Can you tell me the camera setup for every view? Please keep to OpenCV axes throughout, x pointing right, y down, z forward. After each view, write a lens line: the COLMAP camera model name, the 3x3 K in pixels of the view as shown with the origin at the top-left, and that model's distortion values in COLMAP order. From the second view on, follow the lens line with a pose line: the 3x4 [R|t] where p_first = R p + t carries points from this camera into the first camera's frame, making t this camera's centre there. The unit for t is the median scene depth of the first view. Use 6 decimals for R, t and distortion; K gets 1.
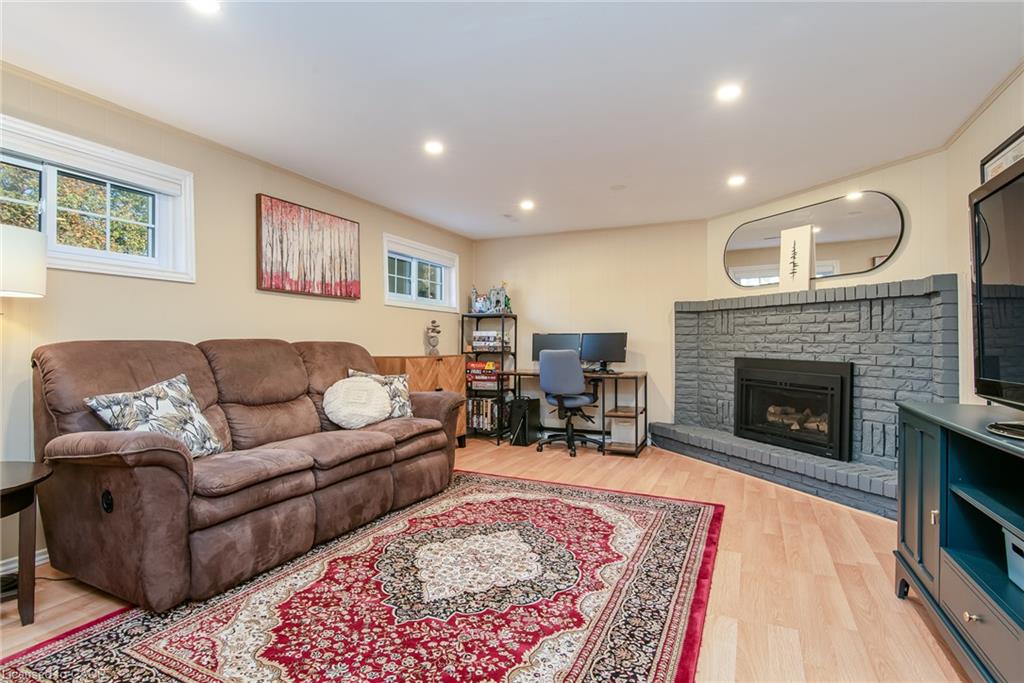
lens RADIAL K [[513.4, 0, 510.0], [0, 513.4, 342.6], [0, 0, 1]] dist [-0.003566, -0.000890]
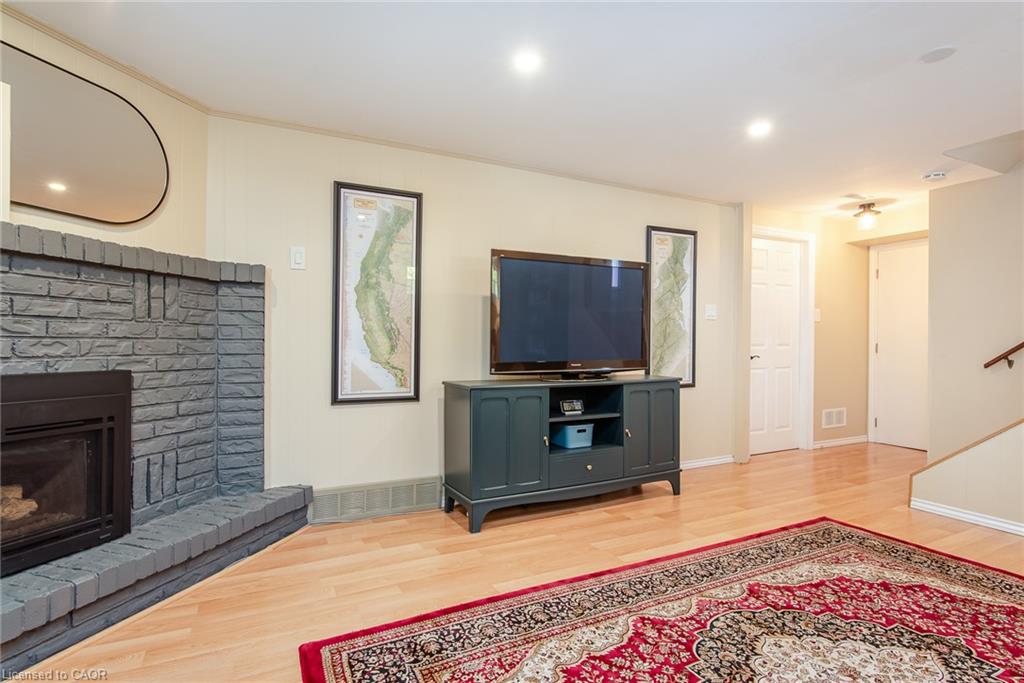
lens RADIAL K [[513.4, 0, 510.0], [0, 513.4, 342.6], [0, 0, 1]] dist [-0.003566, -0.000890]
pose [[-0.790378, -0.009827, 0.612540, -0.083130], [-0.009893, 0.999946, 0.003278, -0.000557], [-0.612539, -0.003469, -0.790432, 1.403699]]
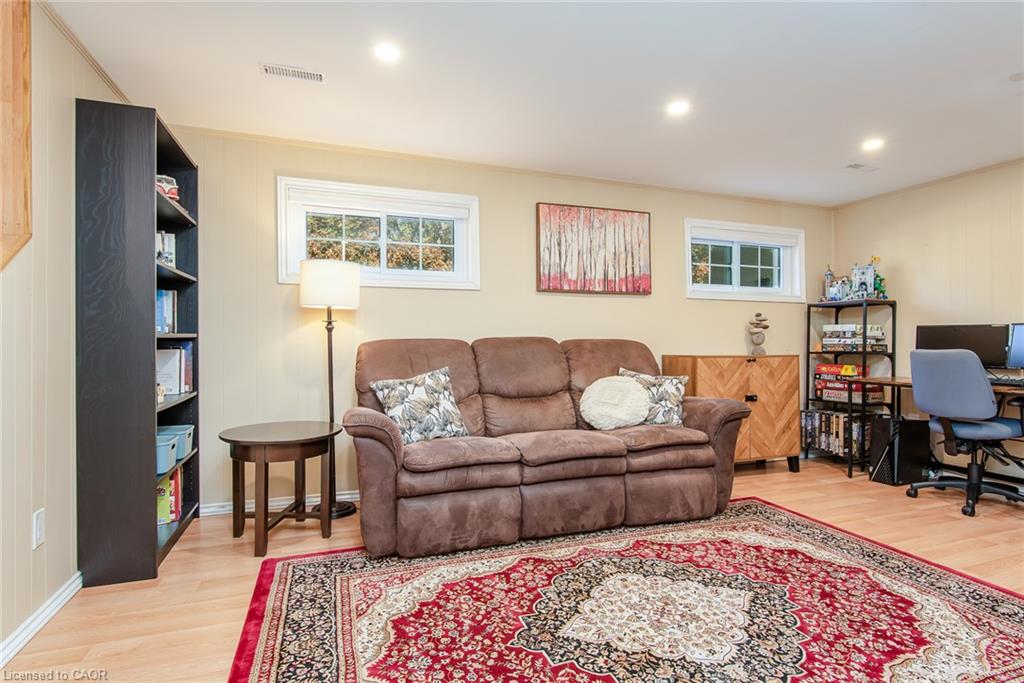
lens RADIAL K [[513.4, 0, 510.0], [0, 513.4, 342.6], [0, 0, 1]] dist [-0.003566, -0.000890]
pose [[0.705556, -0.002132, -0.708651, 0.266996], [0.003774, 0.999993, 0.000749, 0.004069], [0.708644, -0.003203, 0.705559, 0.218699]]
